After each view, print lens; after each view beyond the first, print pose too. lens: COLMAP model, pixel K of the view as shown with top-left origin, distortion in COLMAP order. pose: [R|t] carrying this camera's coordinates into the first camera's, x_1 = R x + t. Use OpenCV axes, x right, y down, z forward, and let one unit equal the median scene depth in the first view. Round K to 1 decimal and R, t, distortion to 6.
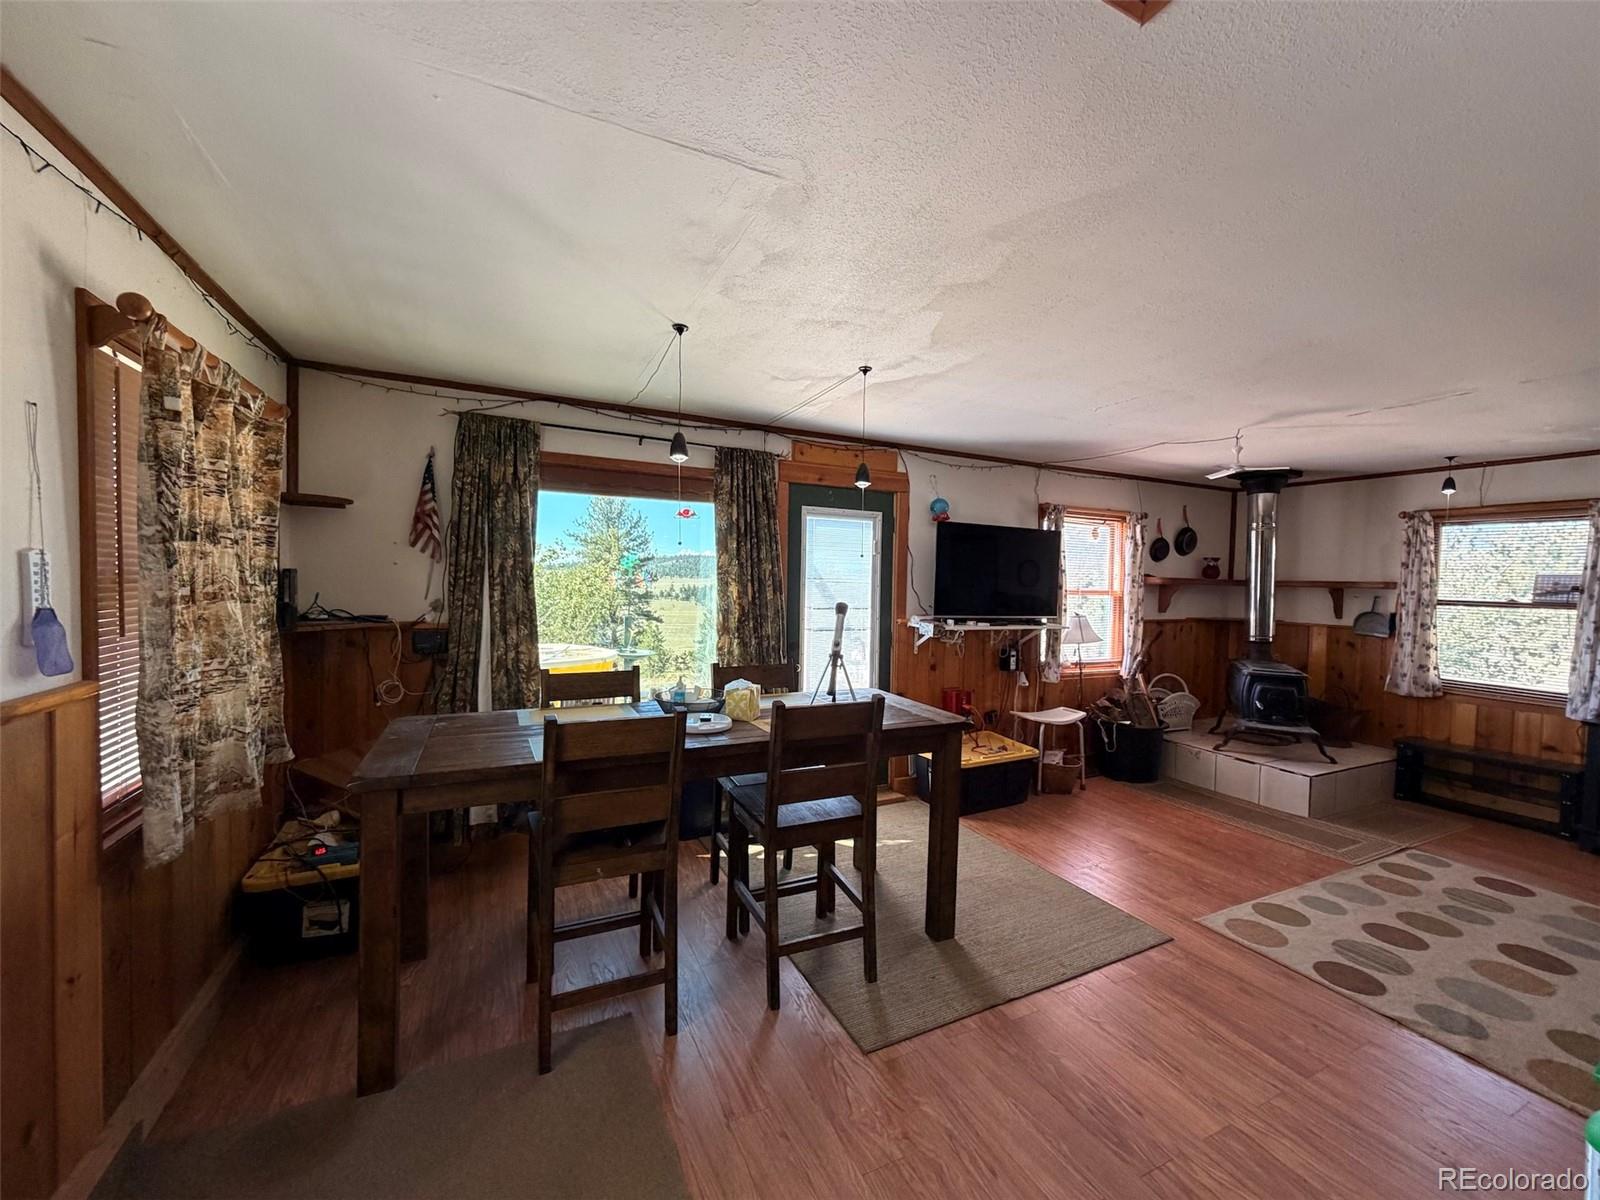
lens RADIAL K [[639.9, 0, 796.7], [0, 639.9, 599.0], [0, 0, 1]] dist [0.002149, 0.000253]
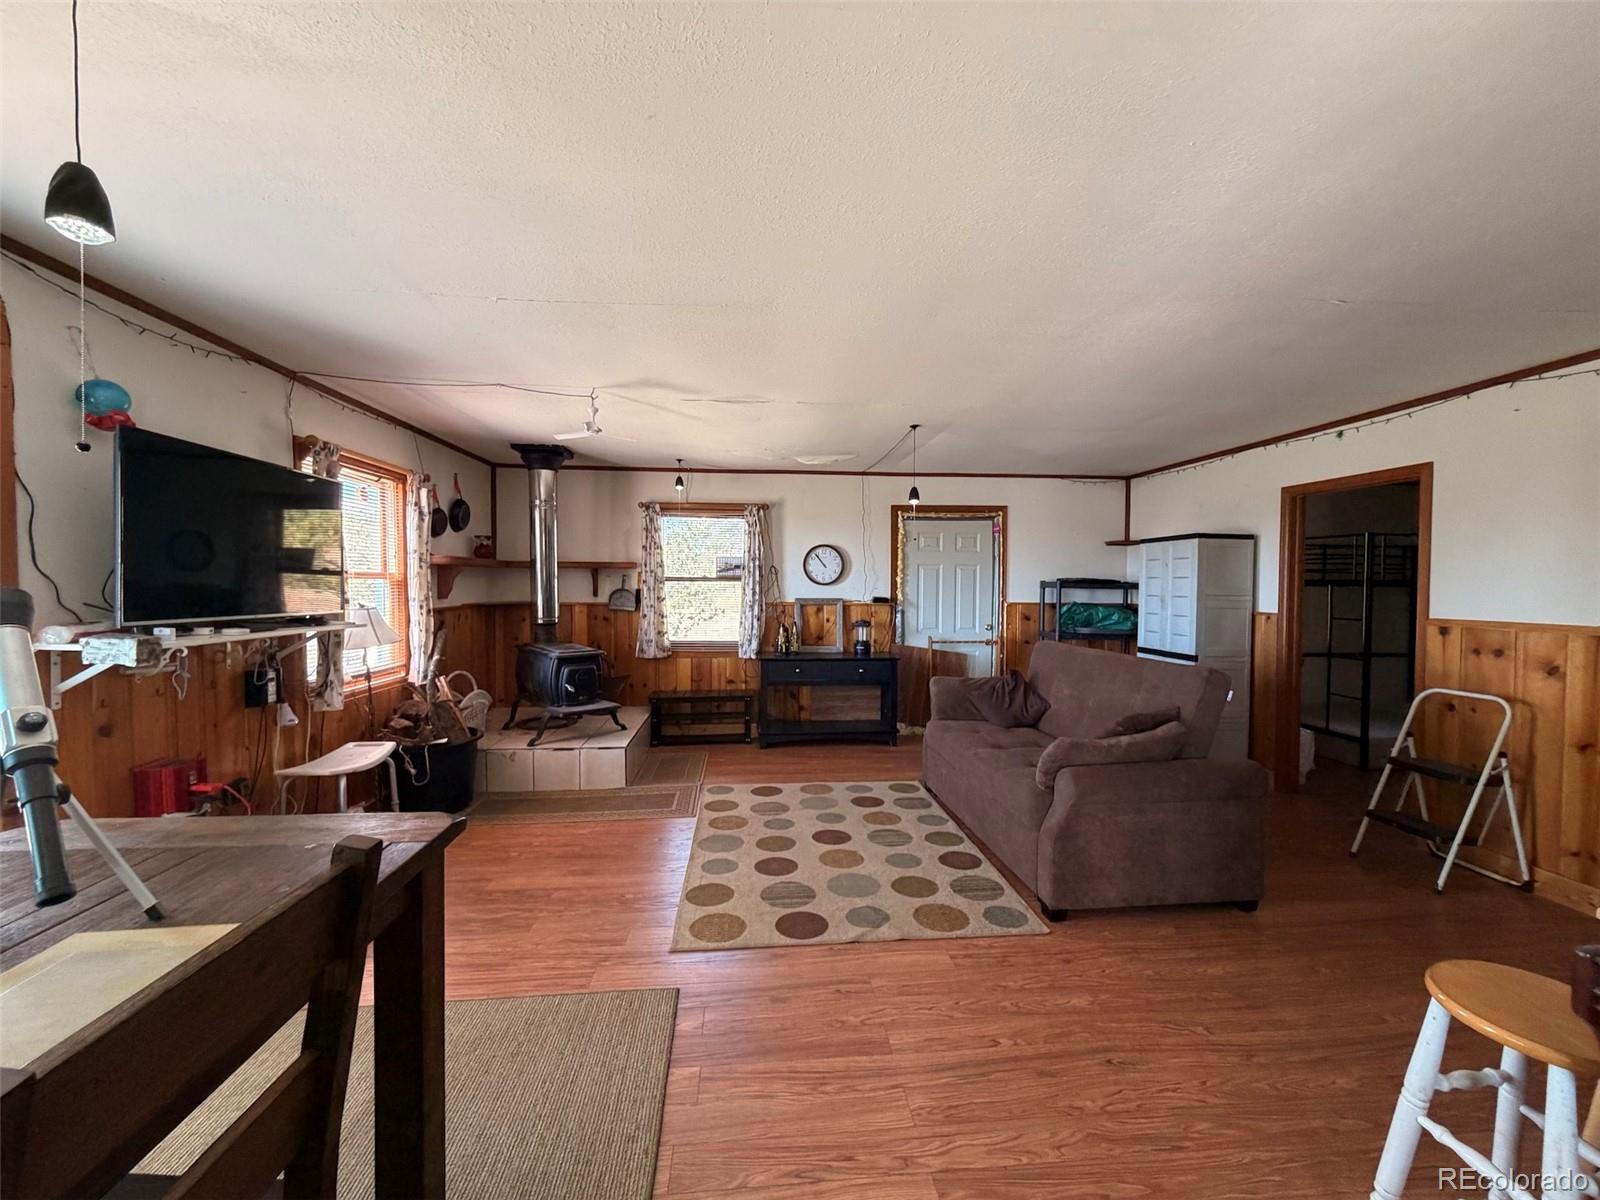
lens RADIAL K [[639.9, 0, 809.0], [0, 639.9, 597.3], [0, 0, 1]] dist [0.002149, 0.000253]
pose [[0.338763, -0.043532, 0.939864, -0.058864], [0.031852, 0.998887, 0.034785, 0.006528], [-0.940333, 0.018153, 0.339772, 0.336235]]
